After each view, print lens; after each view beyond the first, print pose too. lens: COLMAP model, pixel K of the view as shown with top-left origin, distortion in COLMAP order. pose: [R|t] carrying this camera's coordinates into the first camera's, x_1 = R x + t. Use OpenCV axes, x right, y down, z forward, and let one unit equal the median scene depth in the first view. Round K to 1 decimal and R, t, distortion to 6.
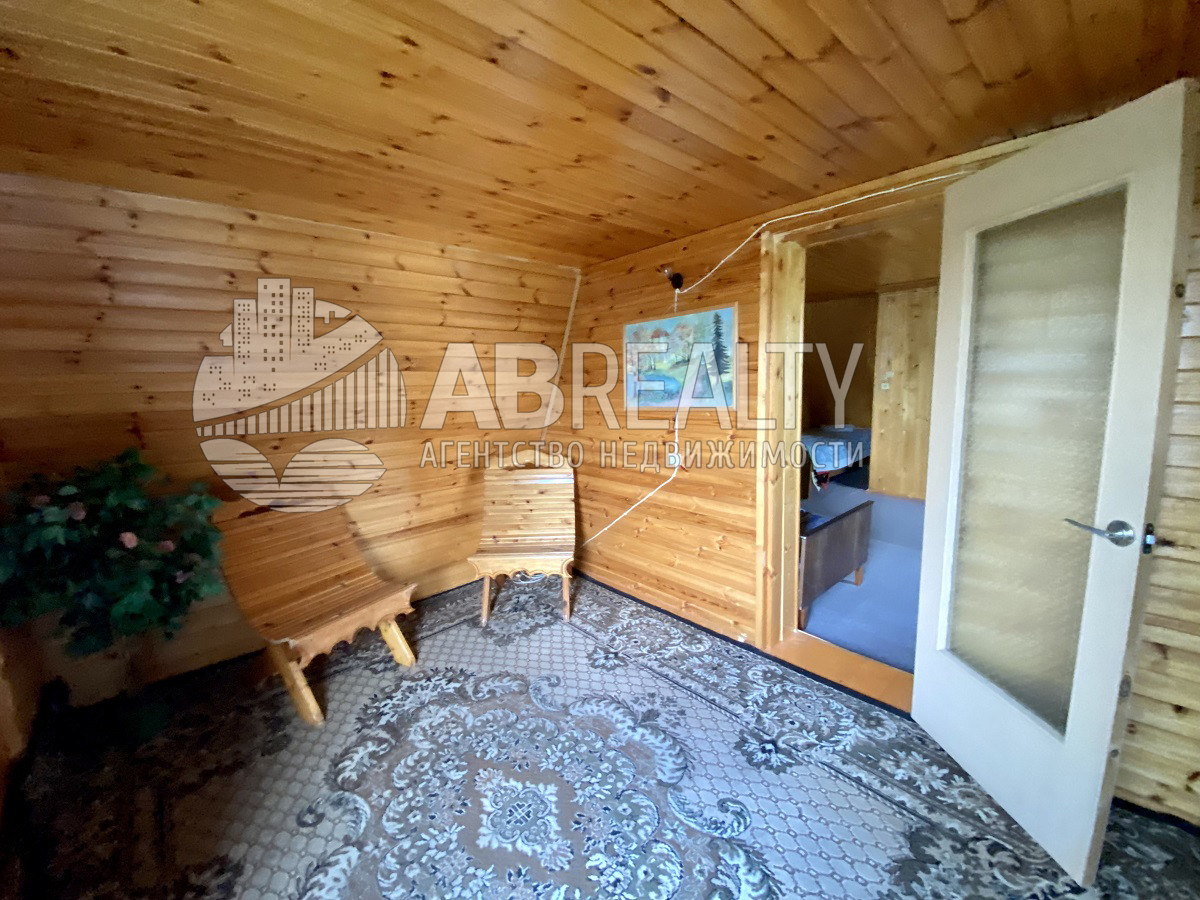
lens RADIAL K [[491.2, 0, 599.8], [0, 491.2, 449.1], [0, 0, 1]] dist [0.001616, -0.011145]
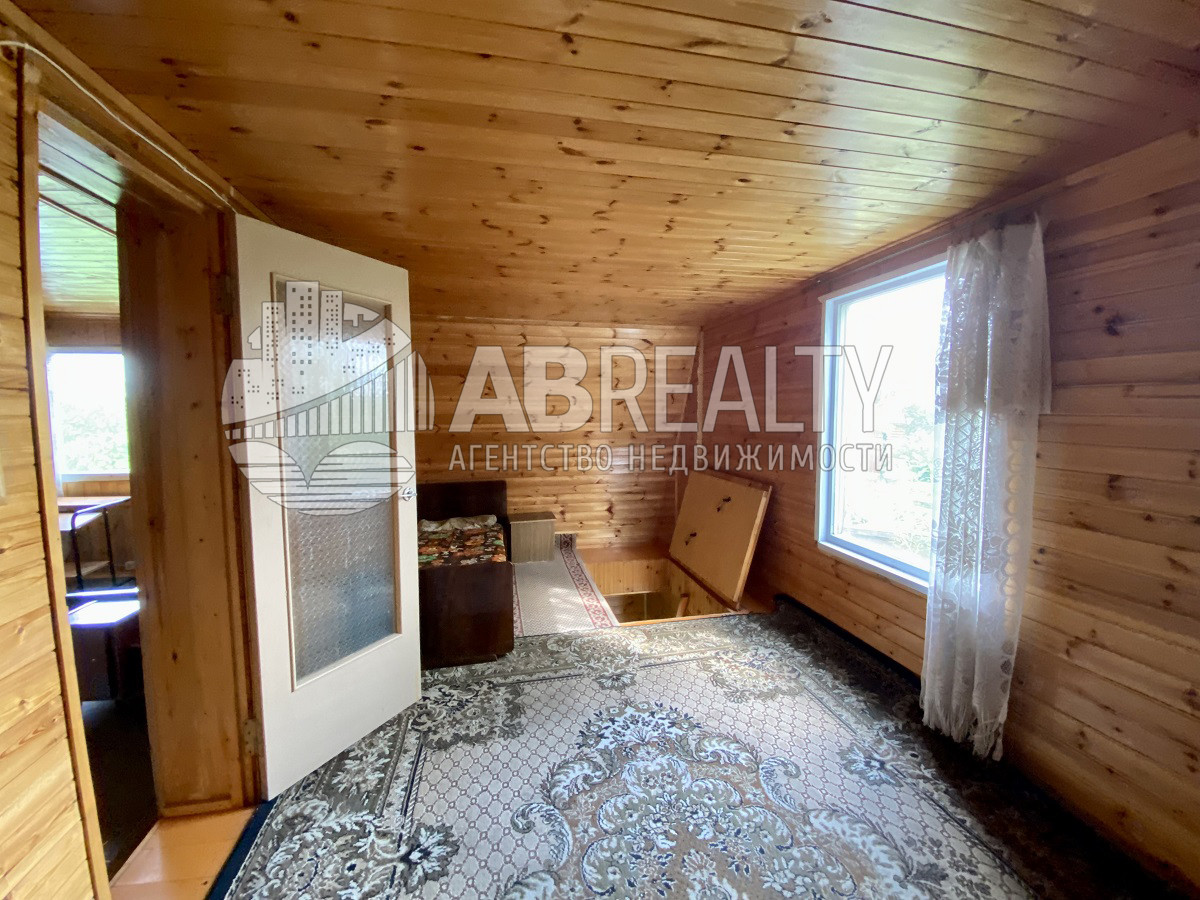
lens RADIAL K [[491.2, 0, 597.0], [0, 491.2, 445.5], [0, 0, 1]] dist [0.001616, -0.011145]
pose [[-0.861789, 0.003240, 0.507257, -0.403607], [0.112175, 0.976440, 0.184340, -0.217008], [-0.494708, 0.215764, -0.841849, 1.691291]]
